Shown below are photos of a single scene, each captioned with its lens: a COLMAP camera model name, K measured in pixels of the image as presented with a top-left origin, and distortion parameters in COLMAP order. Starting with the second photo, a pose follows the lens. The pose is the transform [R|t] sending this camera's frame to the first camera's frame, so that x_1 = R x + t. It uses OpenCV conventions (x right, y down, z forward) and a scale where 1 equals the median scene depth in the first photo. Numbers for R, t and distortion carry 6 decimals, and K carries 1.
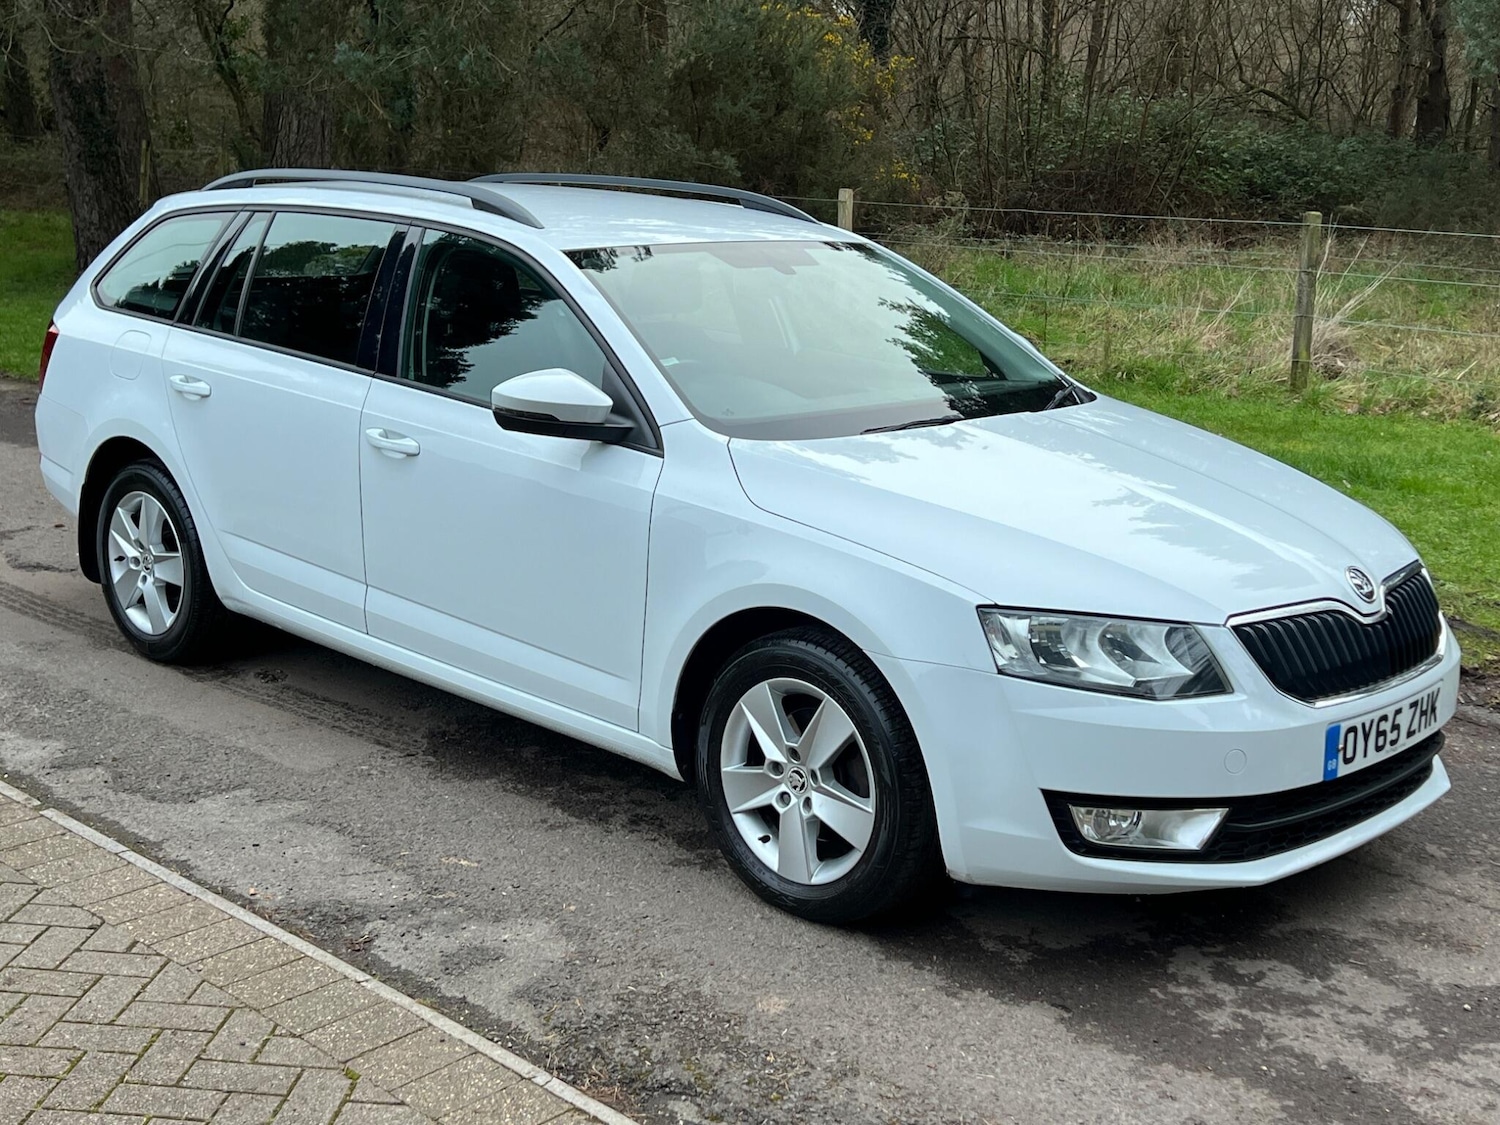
lens RADIAL K [[2049.7, 0, 809.3], [0, 2049.7, 602.4], [0, 0, 1]] dist [0.062267, 0.000000]
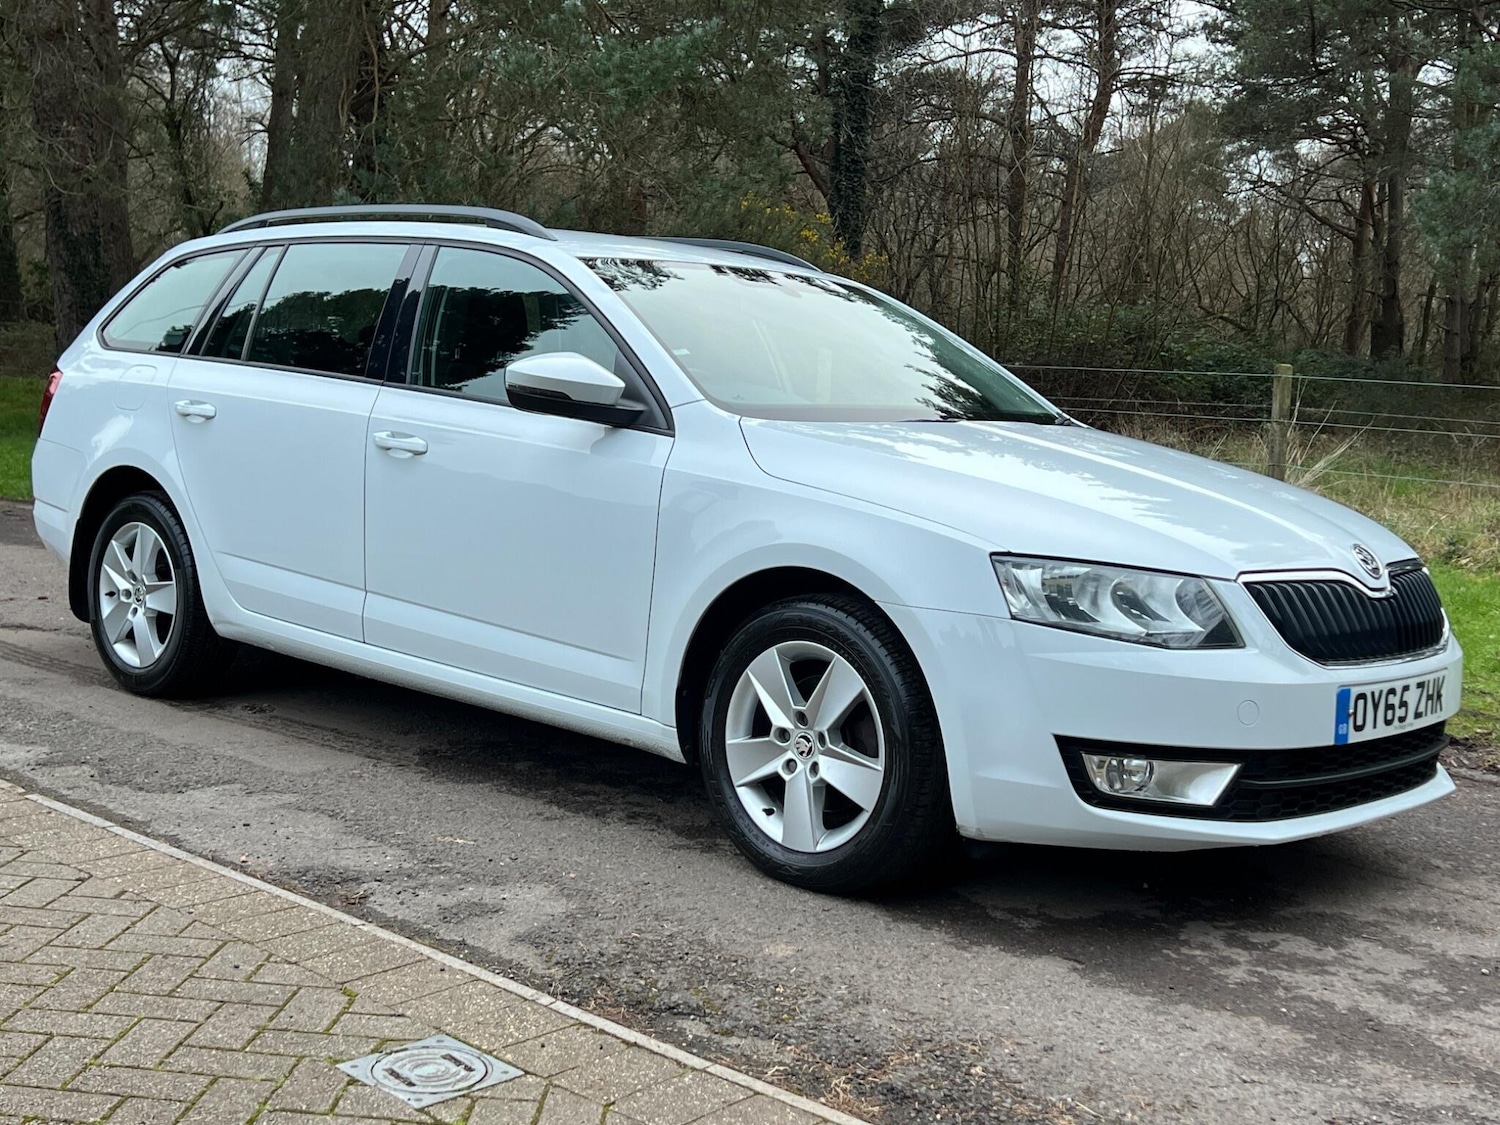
lens RADIAL K [[2049.7, 0, 810.8], [0, 2049.7, 577.8], [0, 0, 1]] dist [0.062267, 0.000000]
pose [[0.999634, 0.018970, 0.019306, -0.022645], [-0.016409, 0.992005, -0.125126, 0.126412], [-0.021525, 0.124763, 0.991953, 0.007395]]
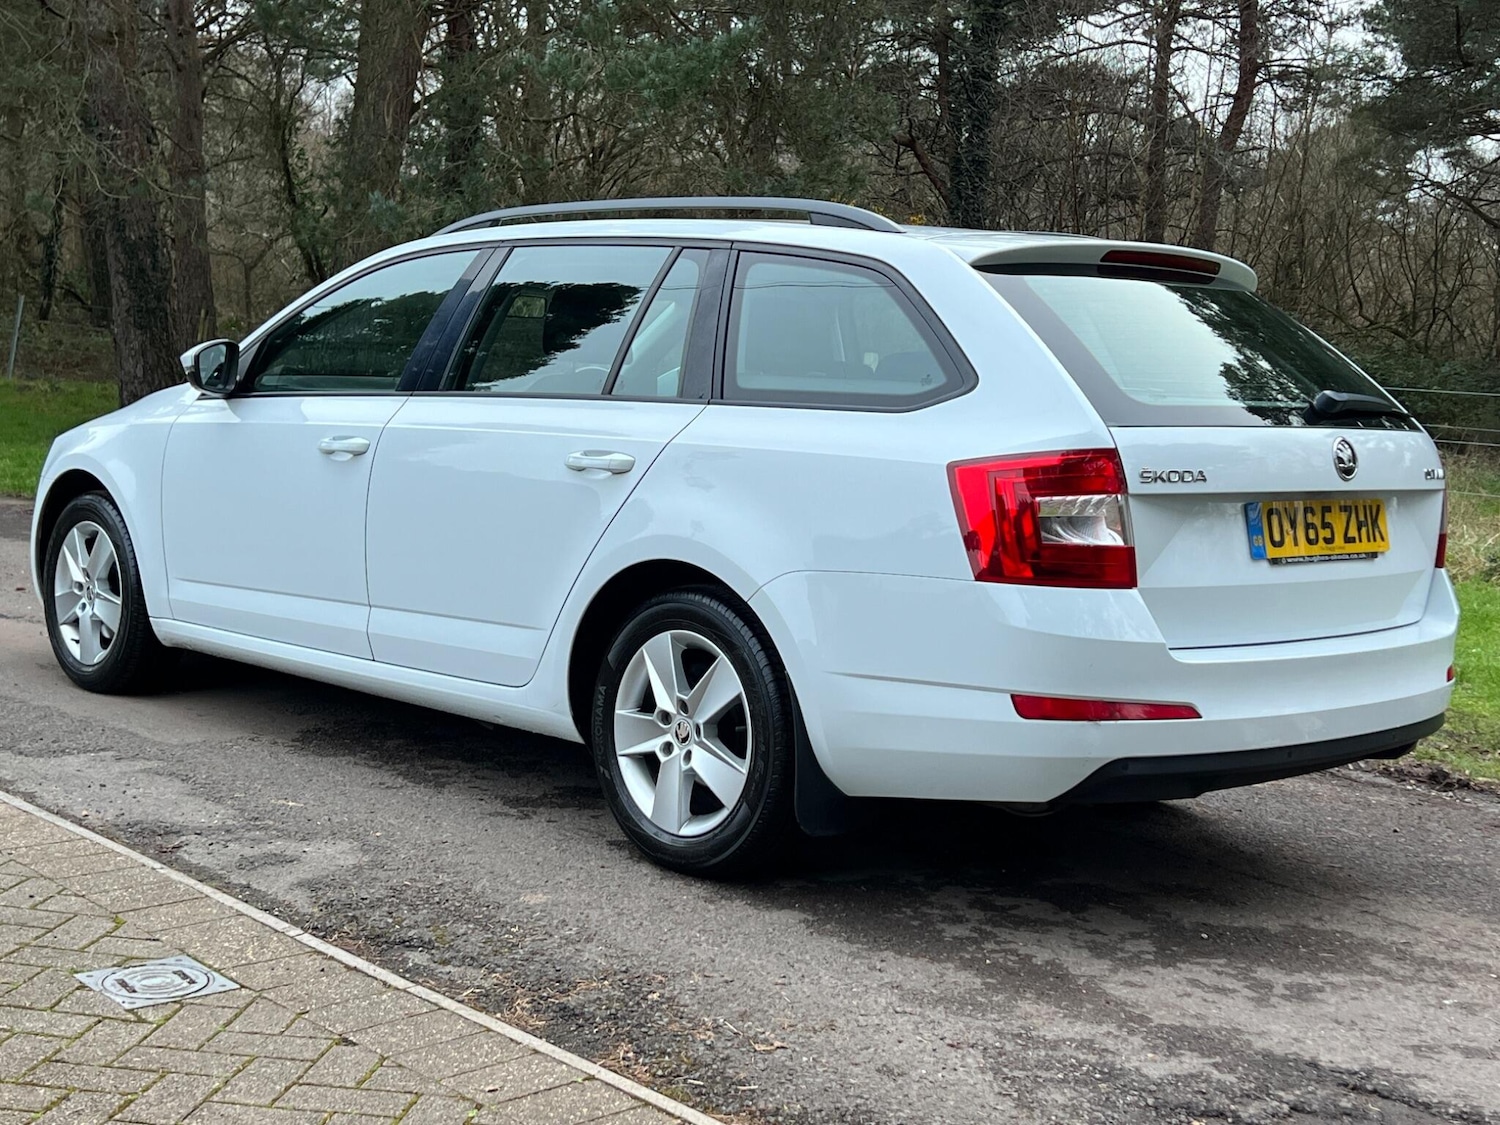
lens RADIAL K [[2187.7, 0, 810.4], [0, 2187.7, 605.9], [0, 0, 1]] dist [0.063598, 0.000000]
pose [[0.997788, 0.032297, -0.058102, 0.162874], [-0.039243, 0.991669, -0.122687, 0.159393], [0.053655, 0.124696, 0.990743, -0.111435]]
